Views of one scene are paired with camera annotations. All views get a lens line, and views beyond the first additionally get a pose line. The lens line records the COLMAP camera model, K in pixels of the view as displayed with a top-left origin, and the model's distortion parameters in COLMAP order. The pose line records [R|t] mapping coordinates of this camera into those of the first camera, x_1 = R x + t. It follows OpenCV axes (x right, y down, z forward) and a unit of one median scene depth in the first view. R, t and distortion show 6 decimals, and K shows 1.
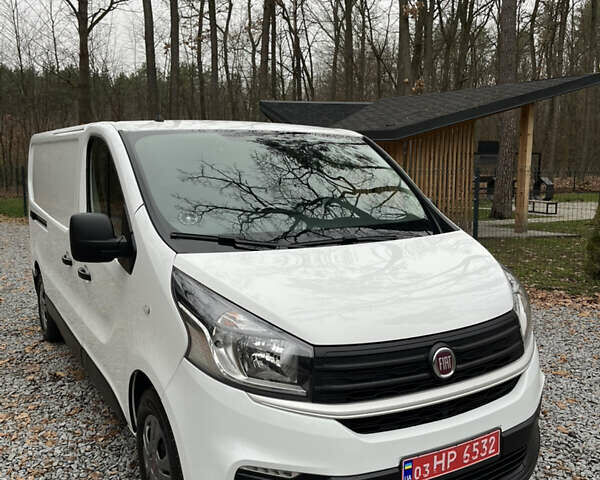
lens RADIAL K [[578.1, 0, 270.8], [0, 578.1, 230.3], [0, 0, 1]] dist [0.020993, 0.006510]
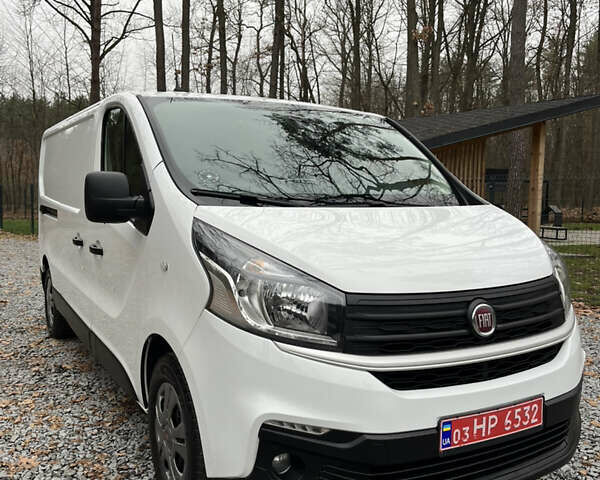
lens RADIAL K [[578.1, 0, 270.8], [0, 578.1, 230.3], [0, 0, 1]] dist [0.020993, 0.006510]
pose [[0.999822, 0.016212, -0.009656, -0.029115], [-0.016657, 0.998713, -0.047898, 0.109319], [0.008867, 0.048050, 0.998806, 0.049653]]
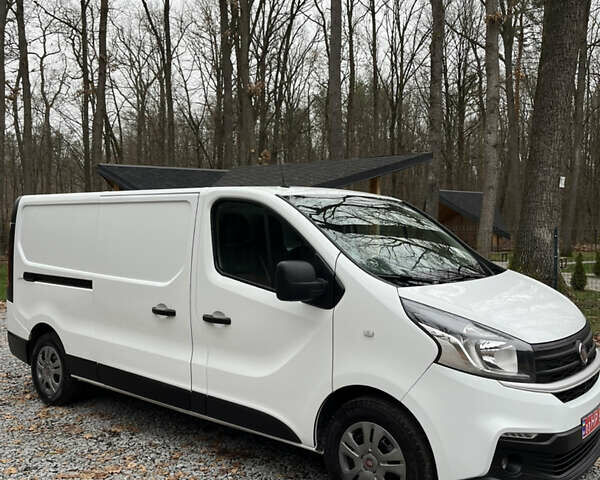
lens RADIAL K [[578.1, 0, 270.8], [0, 578.1, 230.3], [0, 0, 1]] dist [0.020993, 0.006510]
pose [[0.944940, -0.006049, 0.327188, -0.762464], [0.041787, 0.993875, -0.102307, 0.028272], [-0.324565, 0.110347, 0.939405, -0.141620]]
